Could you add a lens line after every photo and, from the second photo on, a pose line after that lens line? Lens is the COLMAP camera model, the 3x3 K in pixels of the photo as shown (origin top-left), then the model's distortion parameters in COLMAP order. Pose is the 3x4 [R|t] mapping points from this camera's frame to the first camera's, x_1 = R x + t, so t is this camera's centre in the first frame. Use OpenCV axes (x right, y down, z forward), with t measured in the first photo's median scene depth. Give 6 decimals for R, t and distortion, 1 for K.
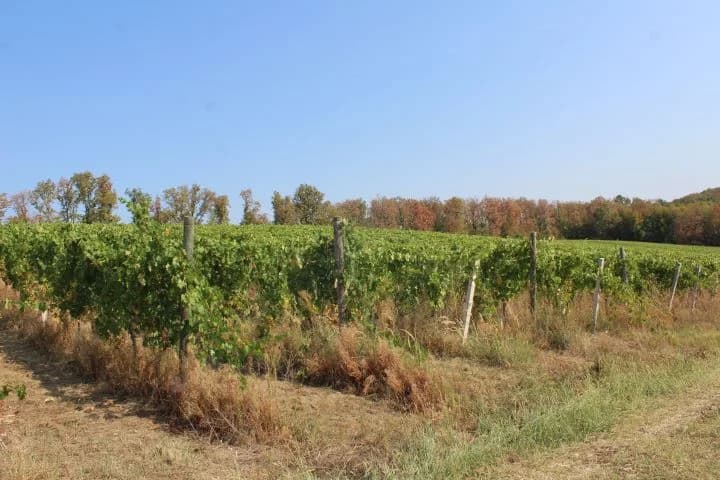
lens RADIAL K [[600.9, 0, 360.0], [0, 600.9, 240.0], [0, 0, 1]] dist [-0.168634, 0.156459]
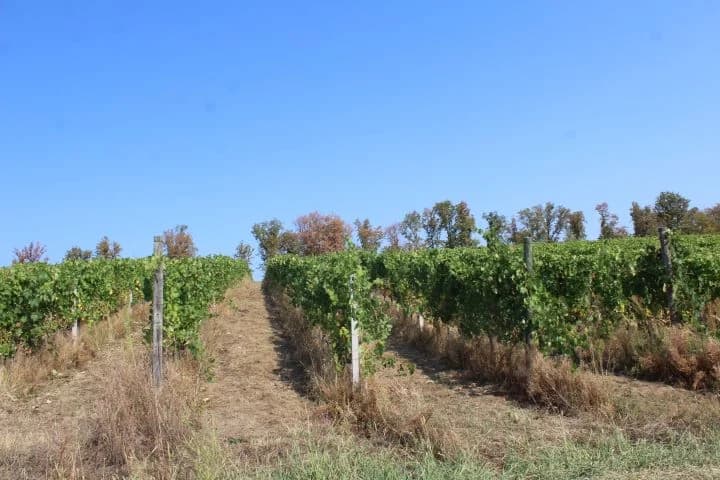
lens RADIAL K [[600.9, 0, 360.0], [0, 600.9, 240.0], [0, 0, 1]] dist [-0.168634, 0.156459]
pose [[0.830806, -0.068711, -0.552304, 0.087607], [0.050923, 0.997572, -0.047505, 0.006705], [0.554227, 0.011342, 0.832288, -0.191122]]
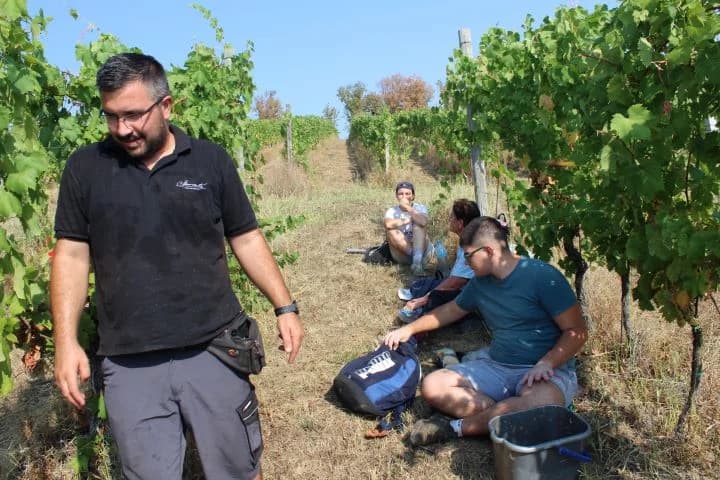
lens RADIAL K [[600.9, 0, 360.0], [0, 600.9, 240.0], [0, 0, 1]] dist [-0.168634, 0.156459]
pose [[0.741919, 0.065220, -0.667310, 1.130547], [0.068681, 0.982630, 0.172398, 0.079376], [0.666963, -0.173737, 0.724553, -1.255936]]
